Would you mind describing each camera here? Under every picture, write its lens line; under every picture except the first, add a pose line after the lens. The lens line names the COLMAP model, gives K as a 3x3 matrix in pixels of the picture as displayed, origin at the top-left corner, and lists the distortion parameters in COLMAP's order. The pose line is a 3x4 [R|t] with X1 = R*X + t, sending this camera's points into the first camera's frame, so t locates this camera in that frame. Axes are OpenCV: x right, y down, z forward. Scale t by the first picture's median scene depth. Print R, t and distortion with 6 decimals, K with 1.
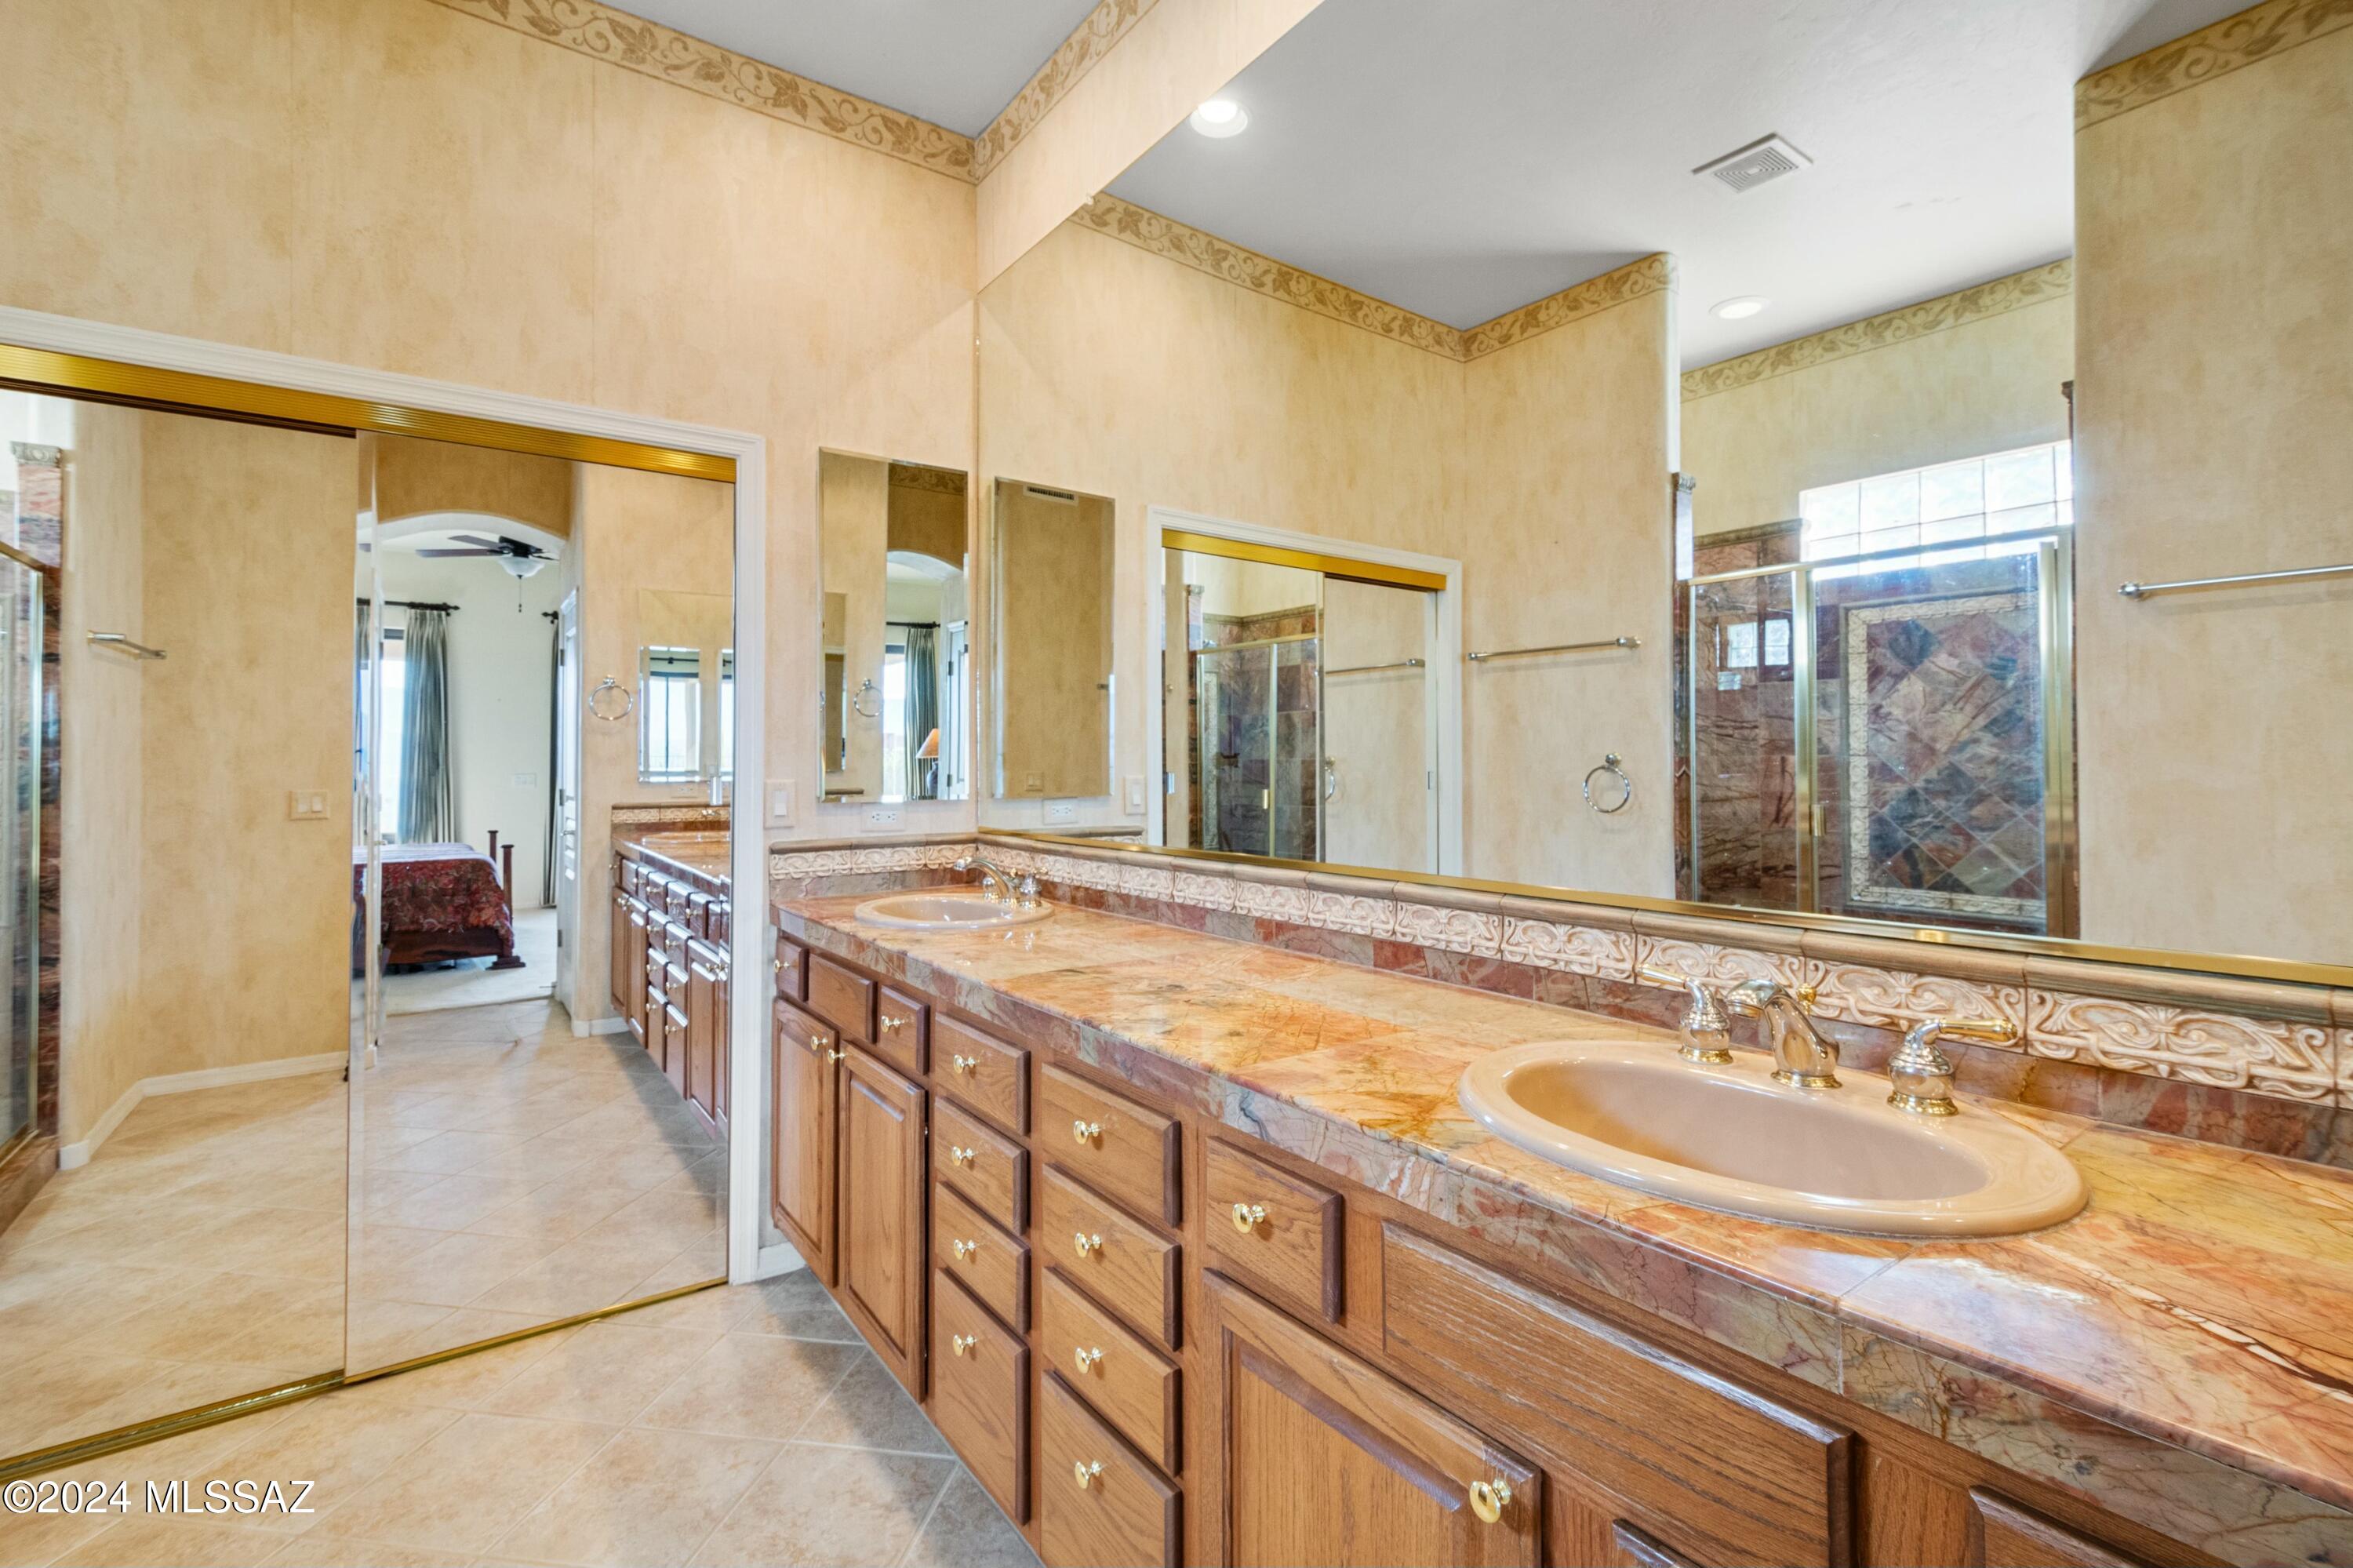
lens RADIAL K [[1057.2, 0, 1192.5], [0, 1057.2, 764.1], [0, 0, 1]] dist [0.002189, -0.000662]
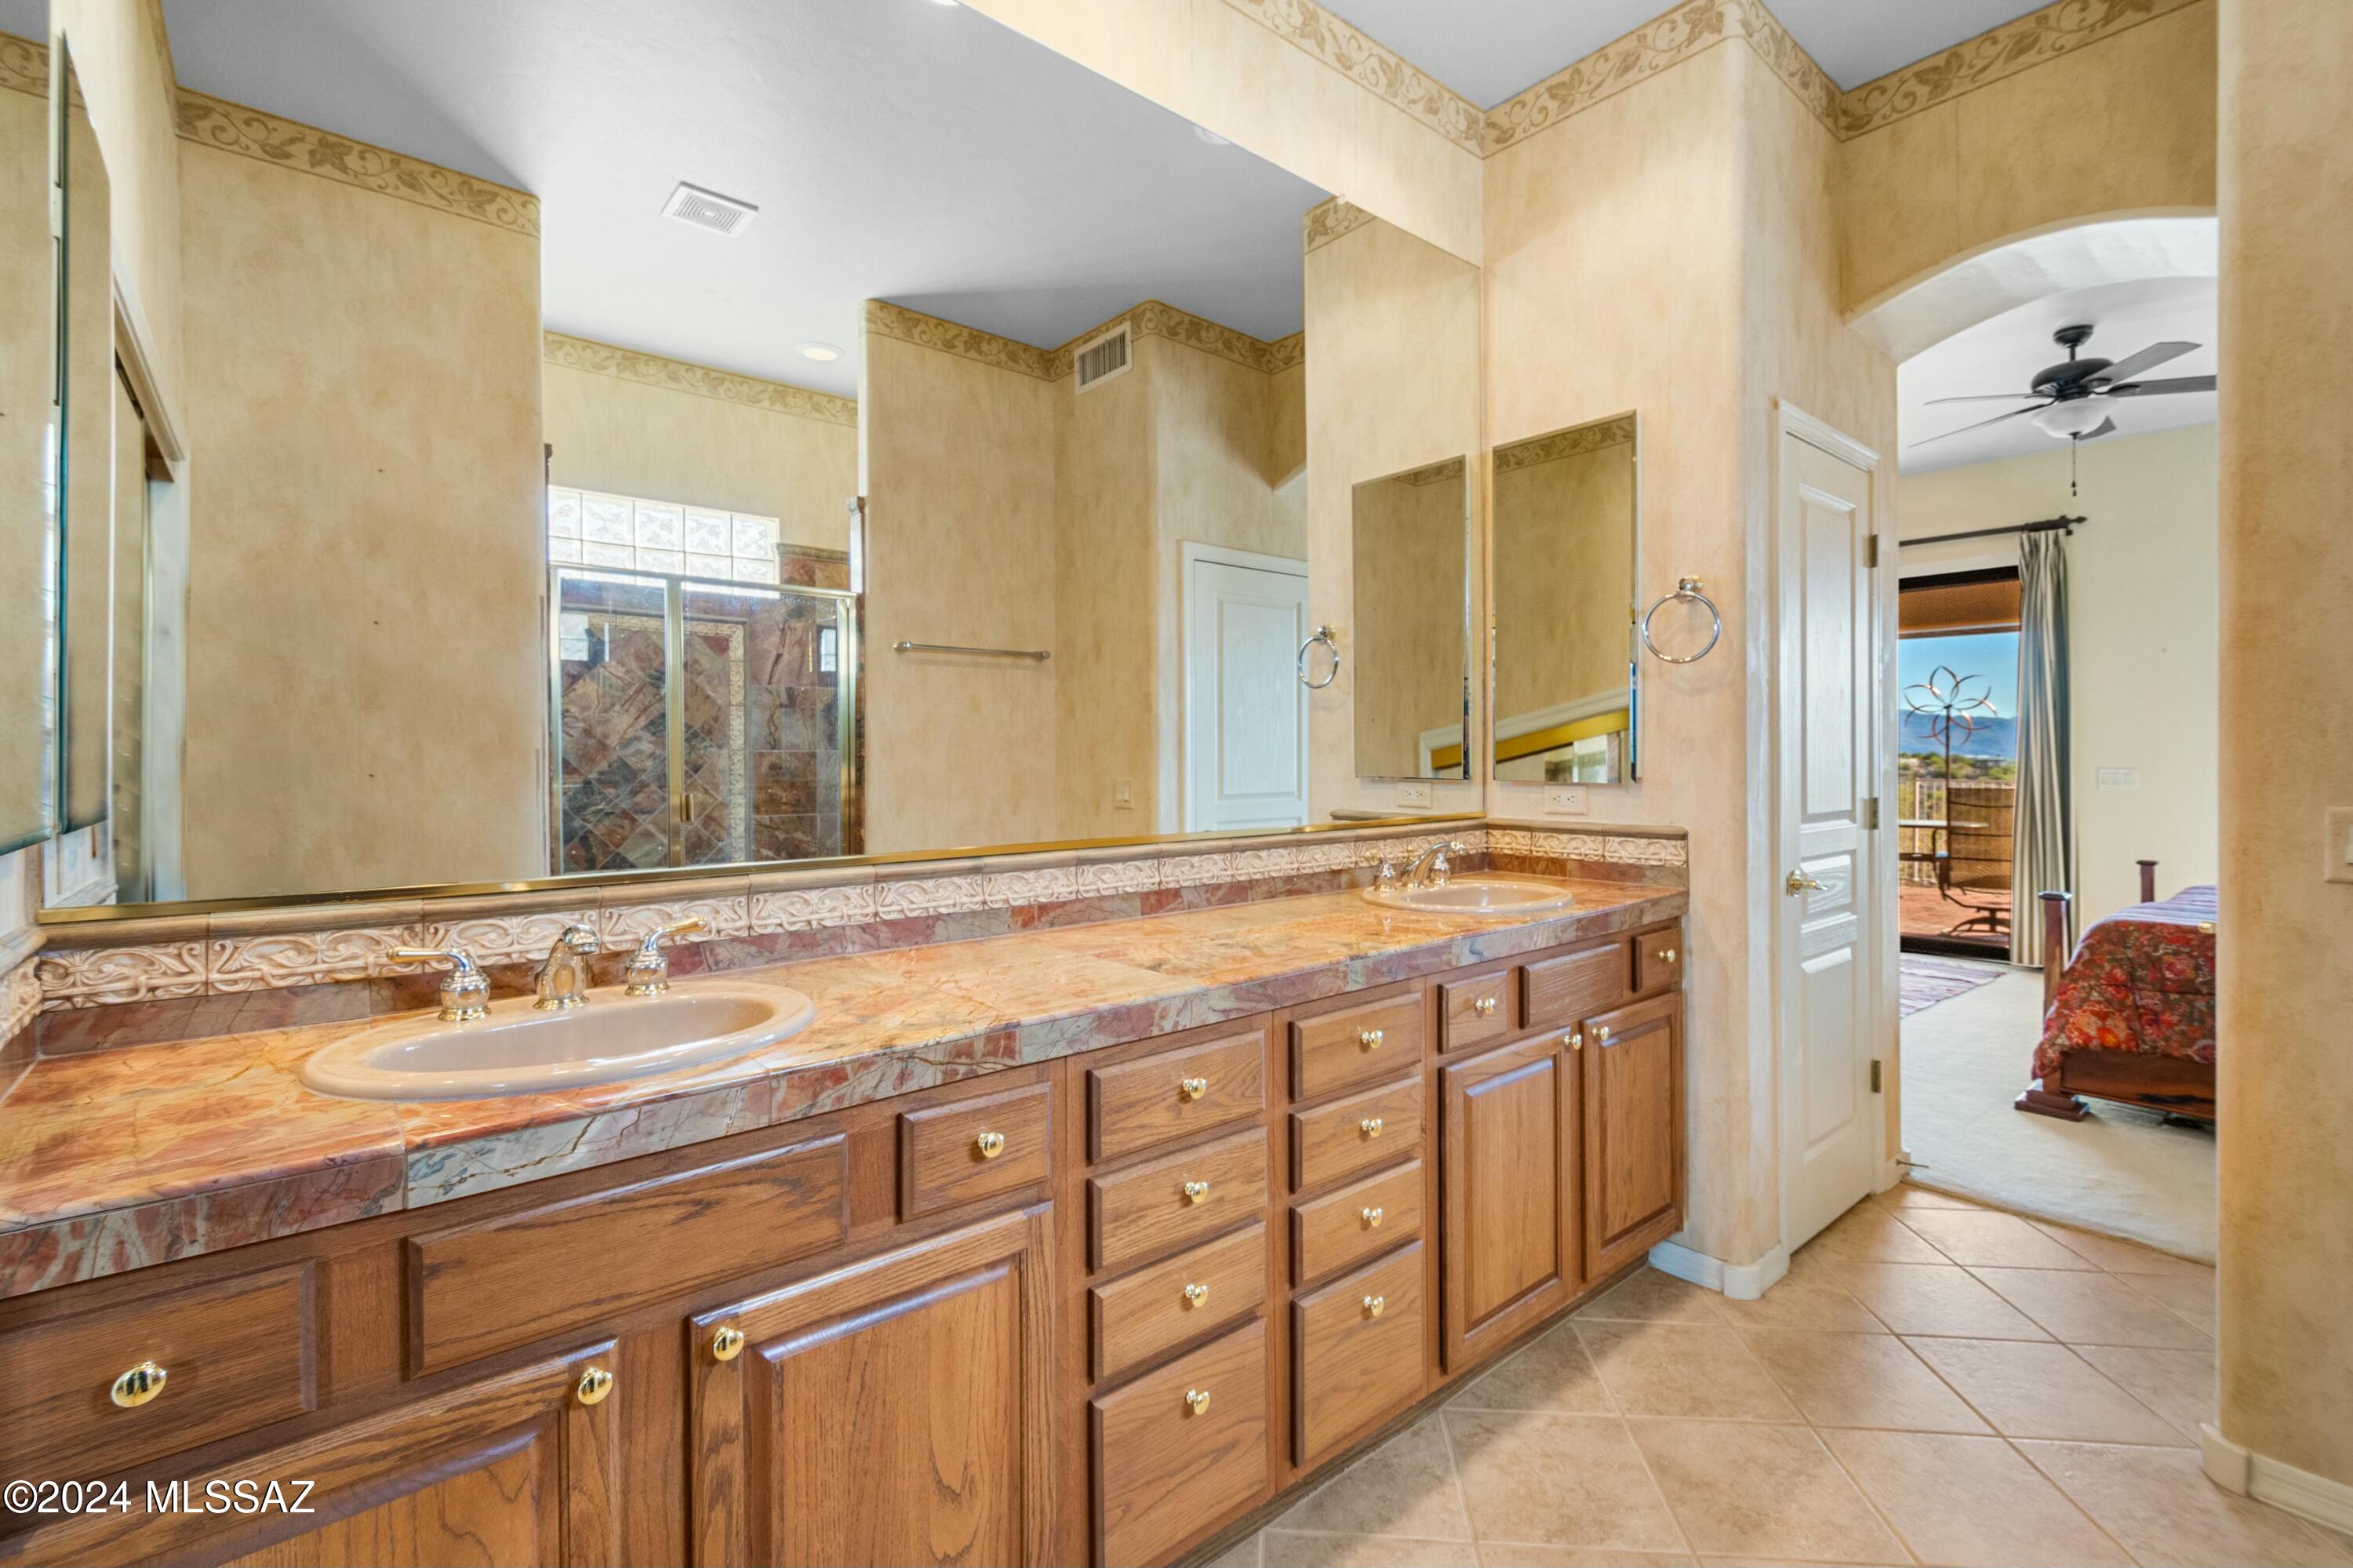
lens RADIAL K [[1057.2, 0, 1192.9], [0, 1057.2, 770.2], [0, 0, 1]] dist [0.002189, -0.000662]
pose [[-0.087850, -0.008630, 0.996096, -0.498301], [0.003276, 0.999955, 0.008953, 0.005234], [-0.996128, 0.004050, -0.087818, 0.492082]]
